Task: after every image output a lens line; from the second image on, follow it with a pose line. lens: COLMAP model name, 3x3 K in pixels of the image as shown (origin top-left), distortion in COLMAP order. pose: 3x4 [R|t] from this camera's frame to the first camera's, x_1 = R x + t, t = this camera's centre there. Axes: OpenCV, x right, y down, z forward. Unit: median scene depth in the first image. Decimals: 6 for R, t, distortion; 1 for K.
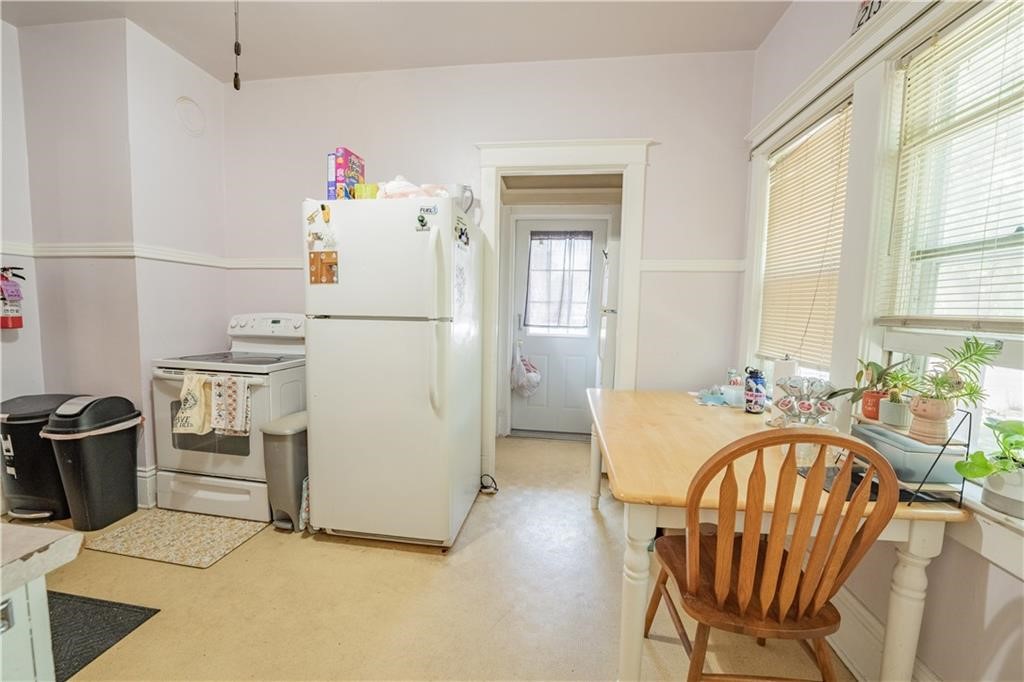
lens RADIAL K [[416.4, 0, 506.3], [0, 416.4, 347.2], [0, 0, 1]] dist [-0.024630, -0.000174]
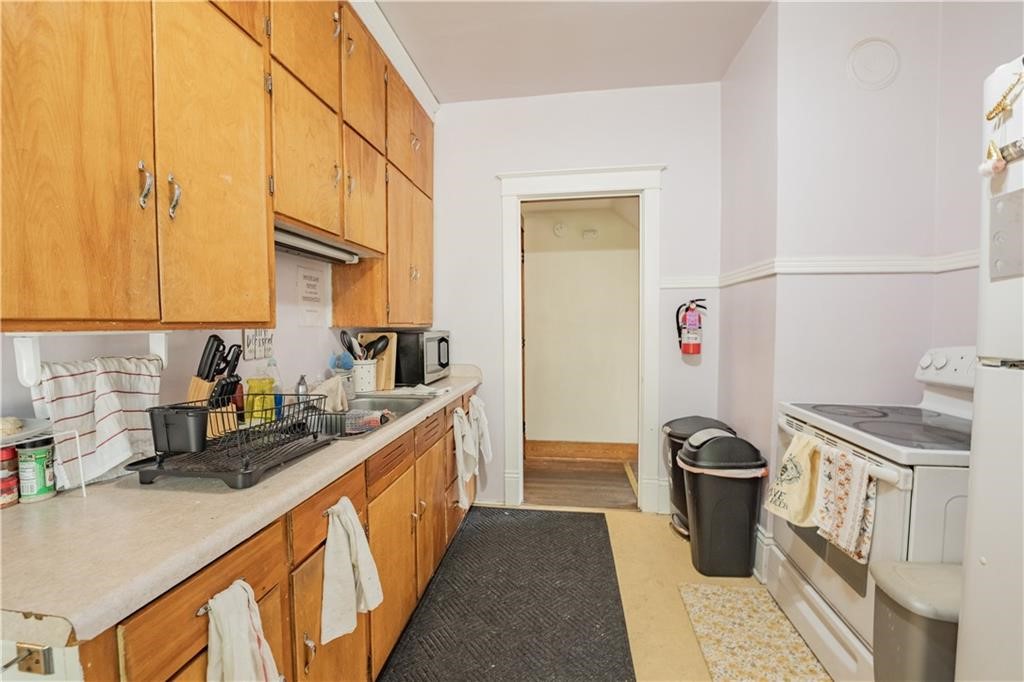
lens RADIAL K [[416.4, 0, 506.3], [0, 416.4, 347.2], [0, 0, 1]] dist [-0.024630, -0.000174]
pose [[-0.007542, 0.027334, -0.999598, -0.073407], [-0.090310, 0.995523, 0.027904, -0.048277], [0.995885, 0.090485, -0.005040, 0.461941]]
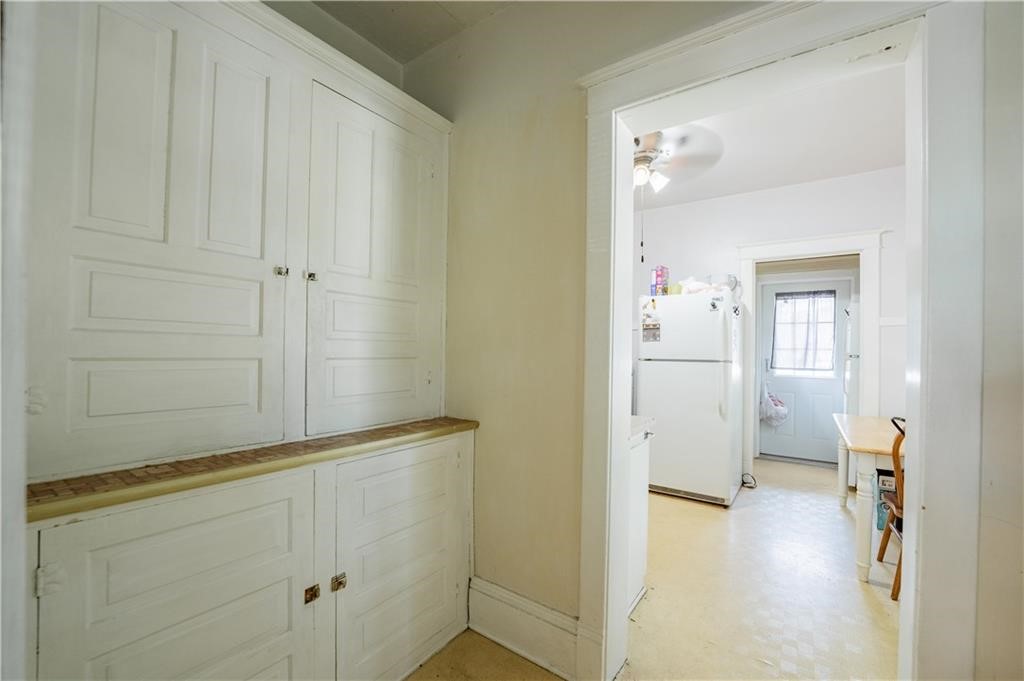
lens RADIAL K [[416.4, 0, 506.3], [0, 416.4, 346.7], [0, 0, 1]] dist [-0.024630, -0.000174]
pose [[0.882854, -0.011972, -0.469496, -0.124690], [-0.039622, 0.994212, -0.099859, 0.063180], [0.467974, 0.106763, 0.877270, -0.736790]]
